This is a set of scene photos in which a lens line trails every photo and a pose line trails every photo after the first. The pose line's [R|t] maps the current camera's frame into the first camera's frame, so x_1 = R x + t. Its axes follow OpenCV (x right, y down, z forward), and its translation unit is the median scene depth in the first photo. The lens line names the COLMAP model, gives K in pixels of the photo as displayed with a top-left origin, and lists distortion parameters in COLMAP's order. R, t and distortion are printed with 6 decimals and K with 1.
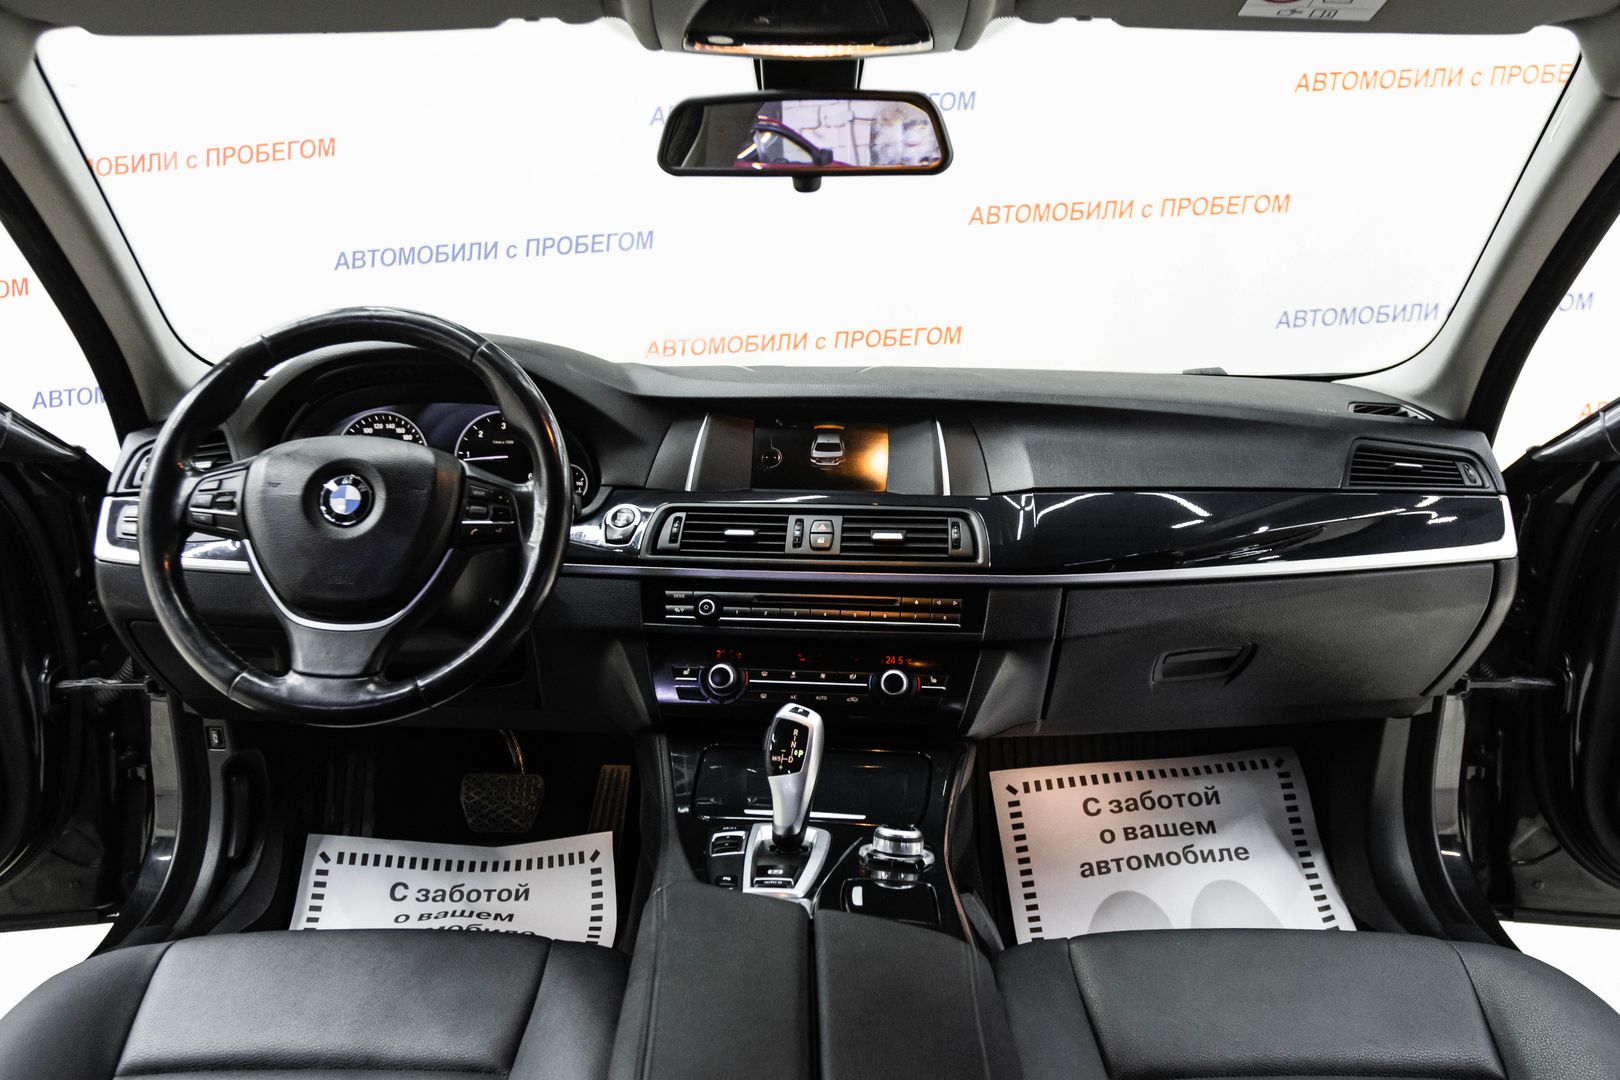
lens RADIAL K [[1333.7, 0, 815.1], [0, 1333.7, 544.5], [0, 0, 1]] dist [-0.004825, 0.015297]
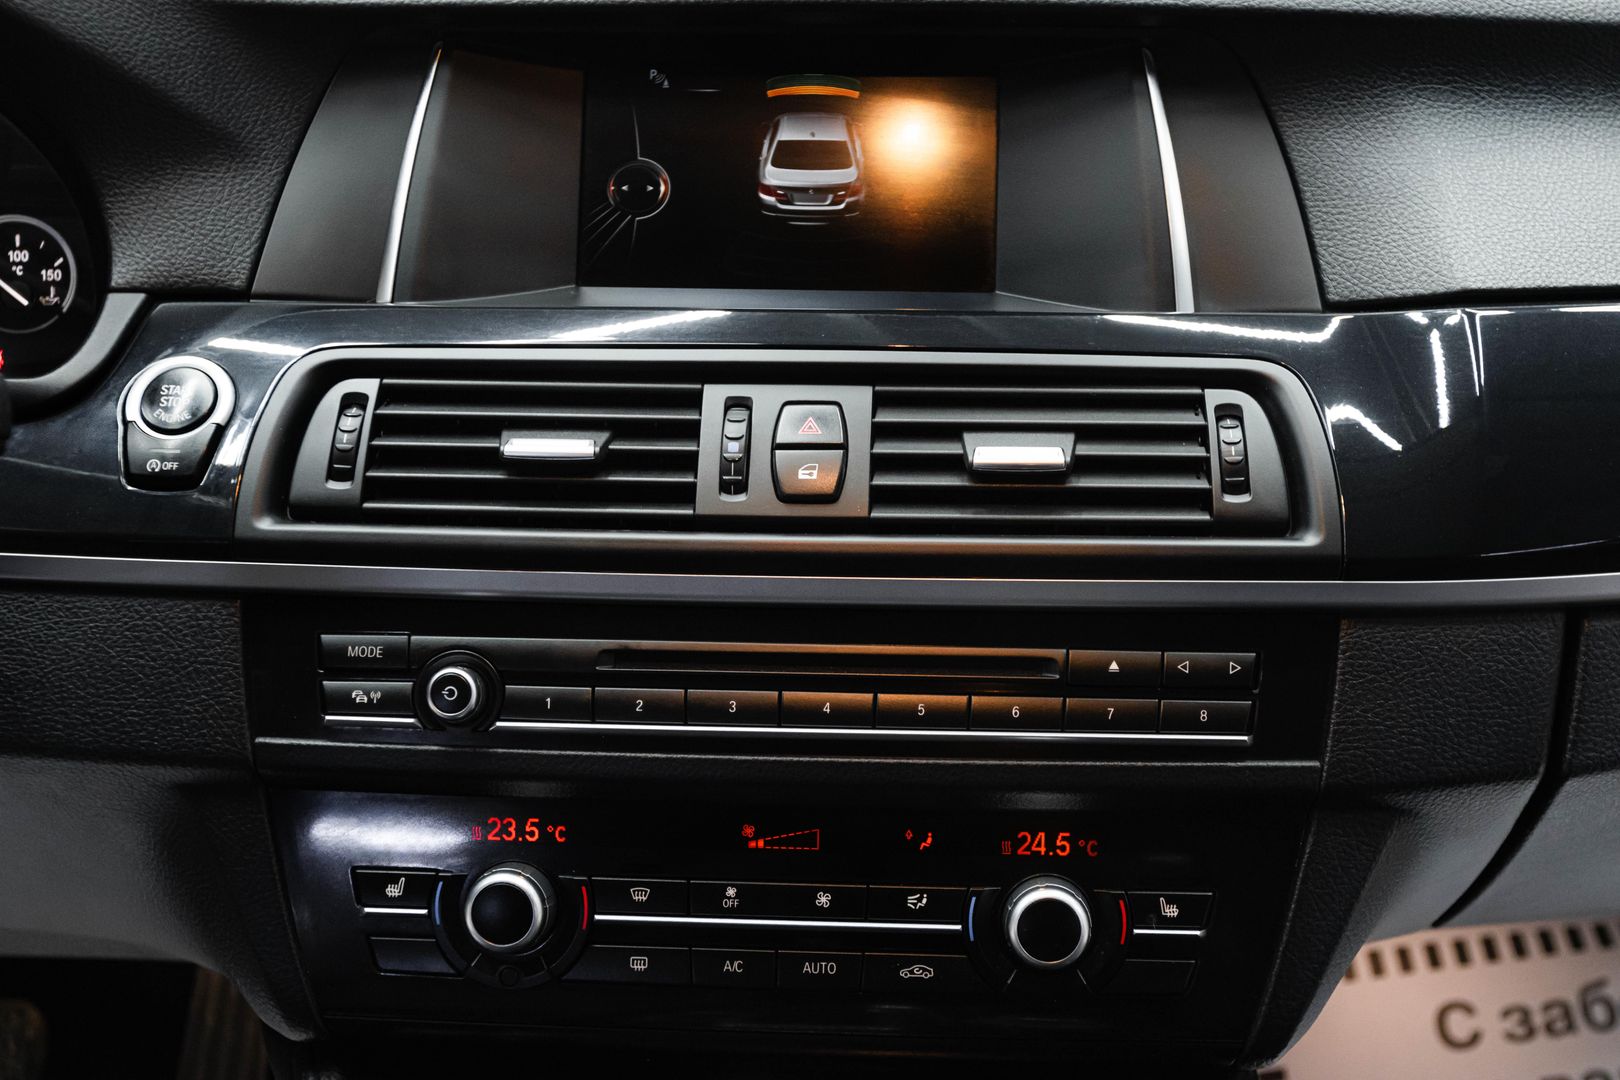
lens RADIAL K [[2462.0, 0, 800.2], [0, 2462.0, 529.0], [0, 0, 1]] dist [-0.003351, 0.000000]
pose [[0.998624, -0.020867, 0.048117, -0.023840], [0.014216, 0.990793, 0.134641, -0.062482], [-0.050484, -0.133771, 0.989726, 0.385417]]
